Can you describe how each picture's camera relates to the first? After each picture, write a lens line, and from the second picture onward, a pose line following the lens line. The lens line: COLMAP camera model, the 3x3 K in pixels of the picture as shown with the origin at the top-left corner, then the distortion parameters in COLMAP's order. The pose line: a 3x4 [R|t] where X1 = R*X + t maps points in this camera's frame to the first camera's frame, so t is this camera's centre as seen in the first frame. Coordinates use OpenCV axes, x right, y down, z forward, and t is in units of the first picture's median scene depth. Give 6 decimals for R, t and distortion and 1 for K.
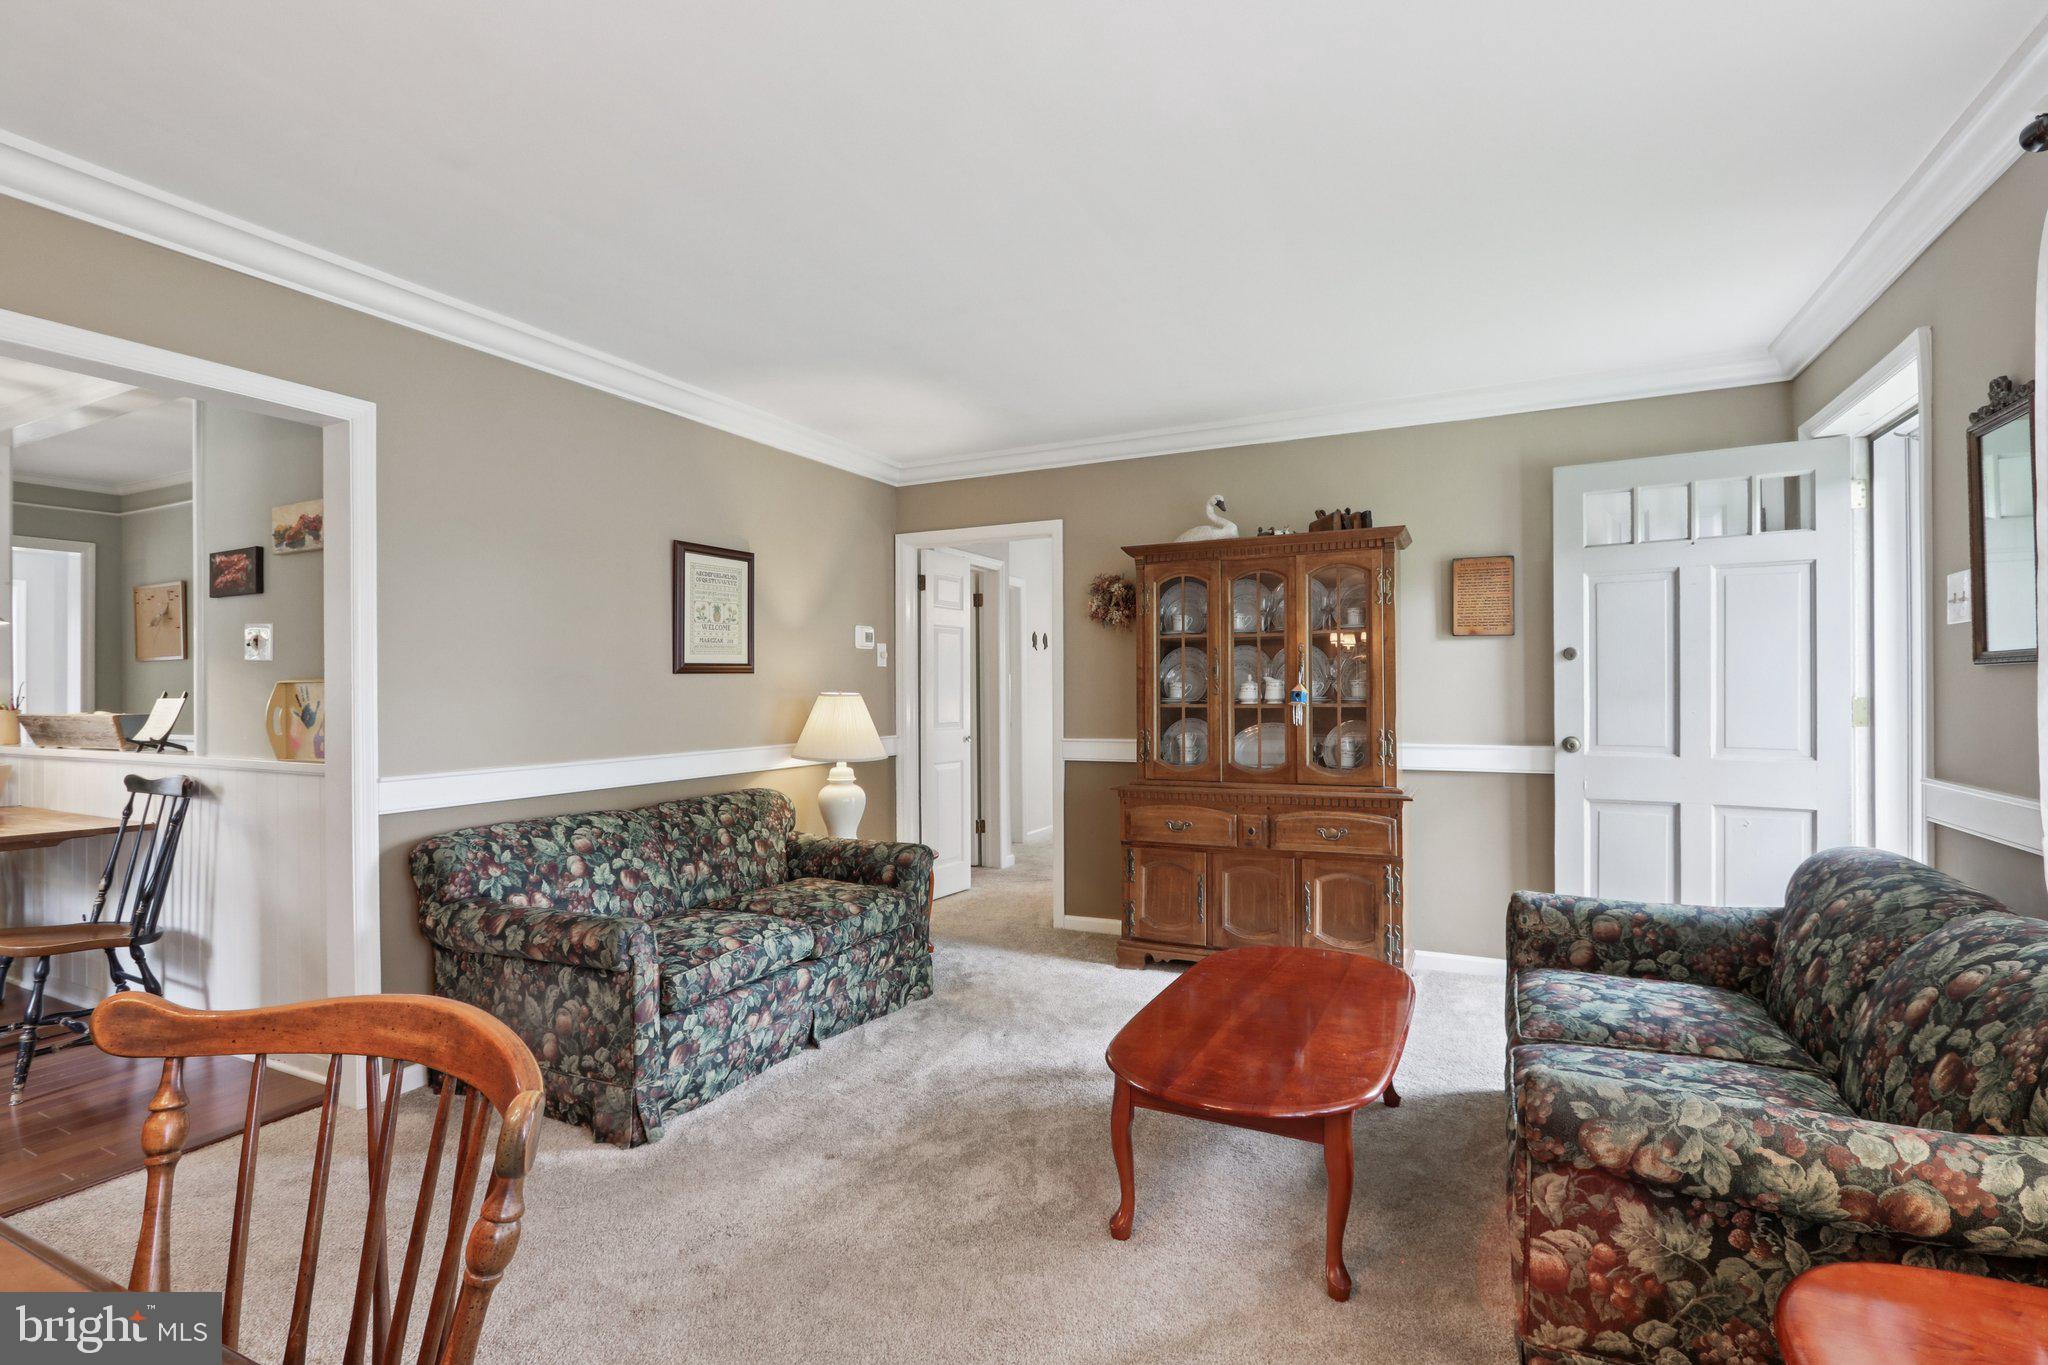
lens RADIAL K [[943.6, 0, 1022.2], [0, 943.6, 685.1], [0, 0, 1]] dist [-0.027547, 0.004208]
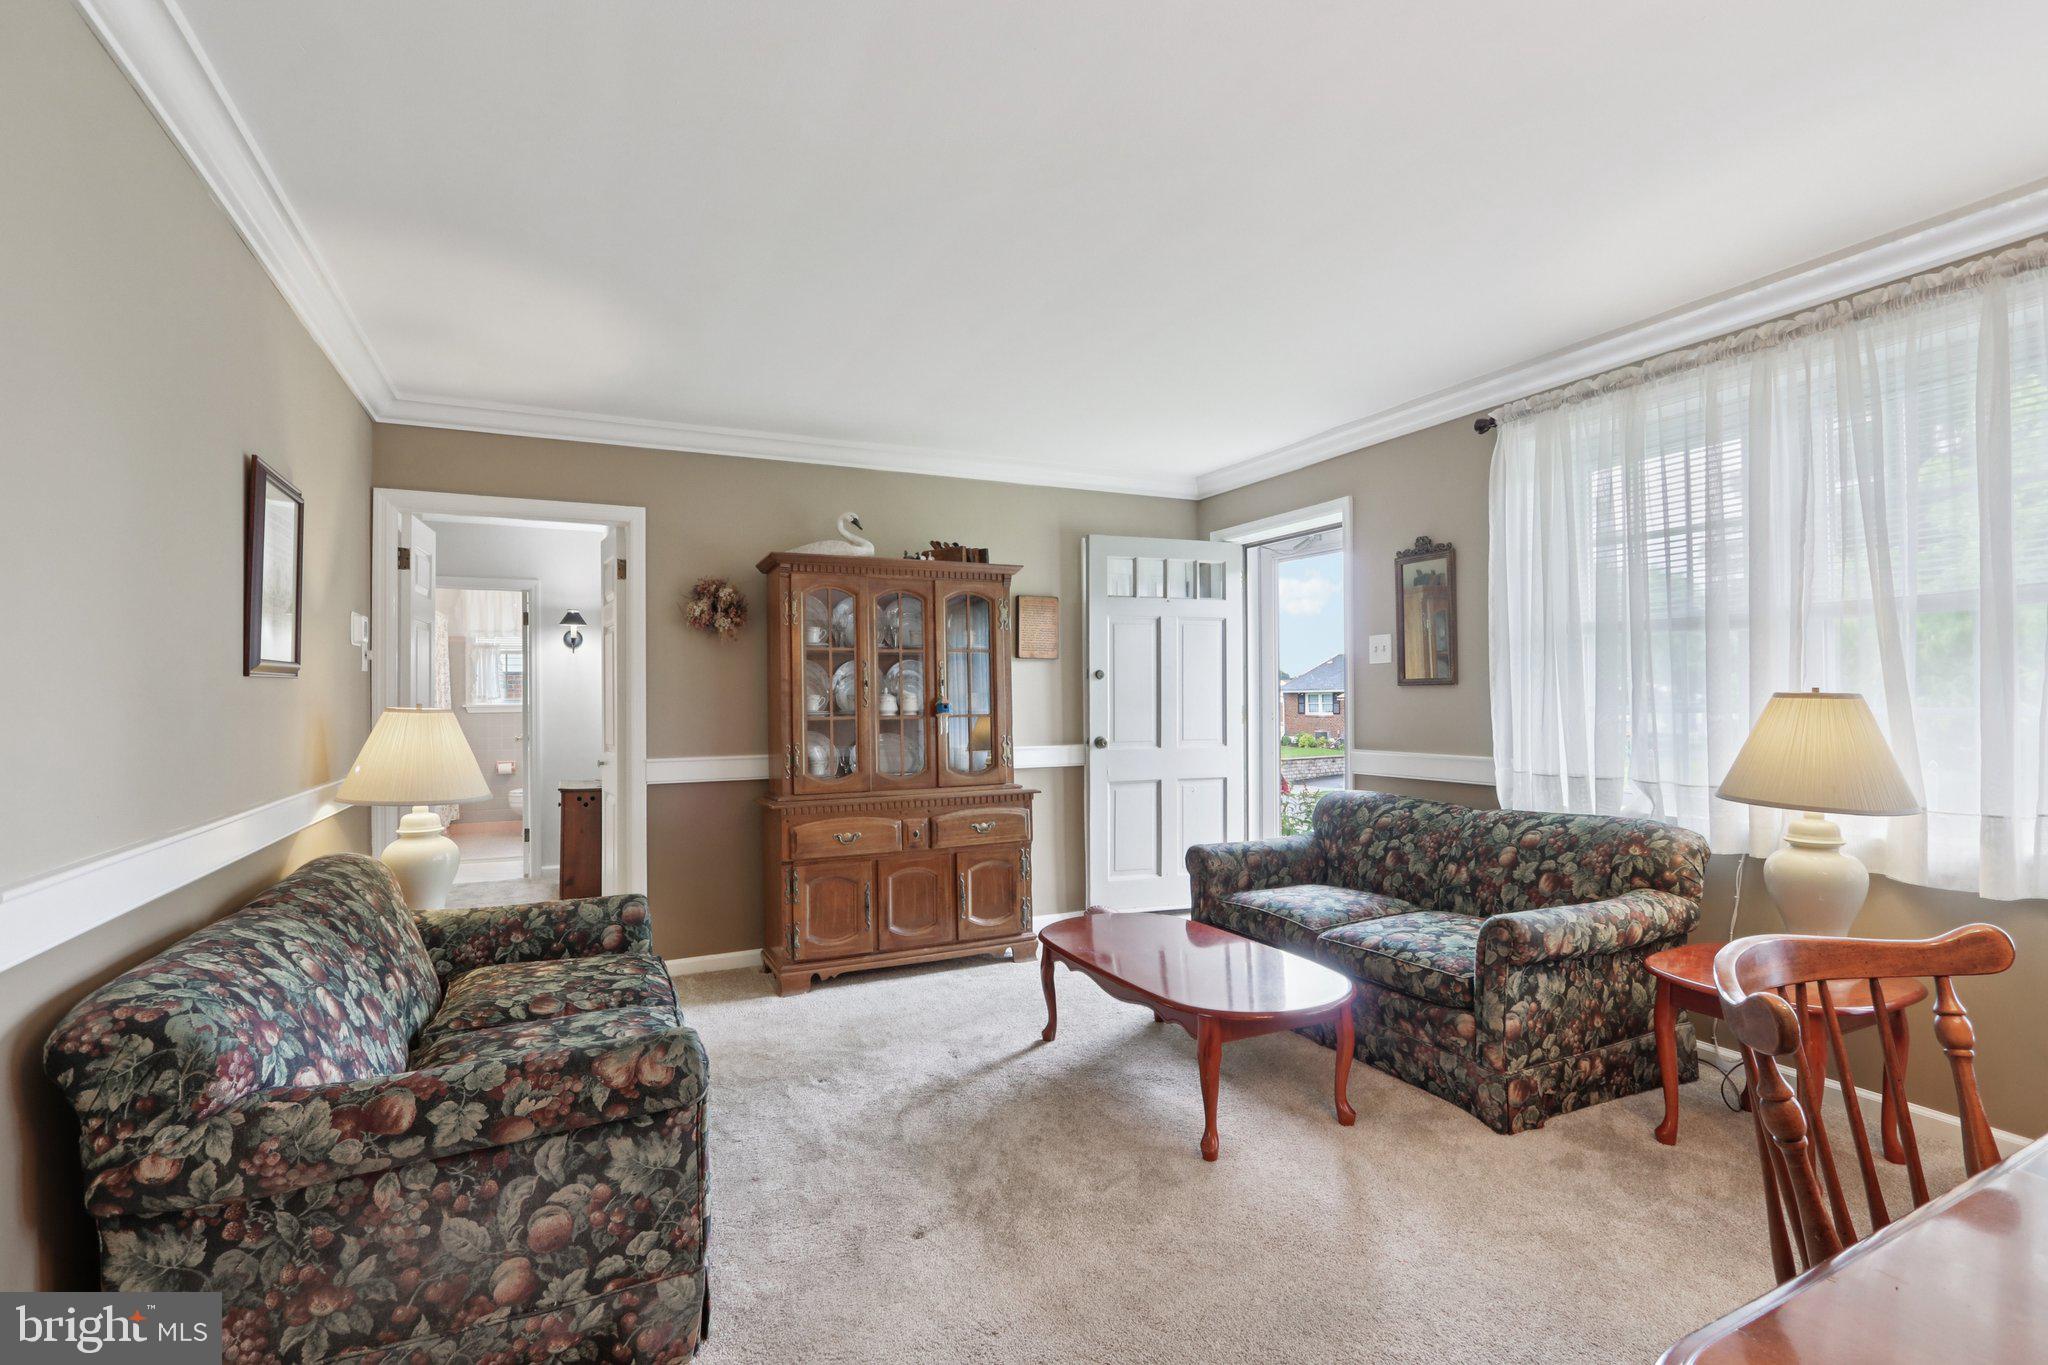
lens RADIAL K [[943.6, 0, 1024.7], [0, 943.6, 686.5], [0, 0, 1]] dist [-0.027547, 0.004208]
pose [[0.616181, 0.011950, 0.787514, -0.552521], [0.001565, 0.999864, -0.016396, 0.005499], [-0.787603, 0.011335, 0.616079, 0.251735]]
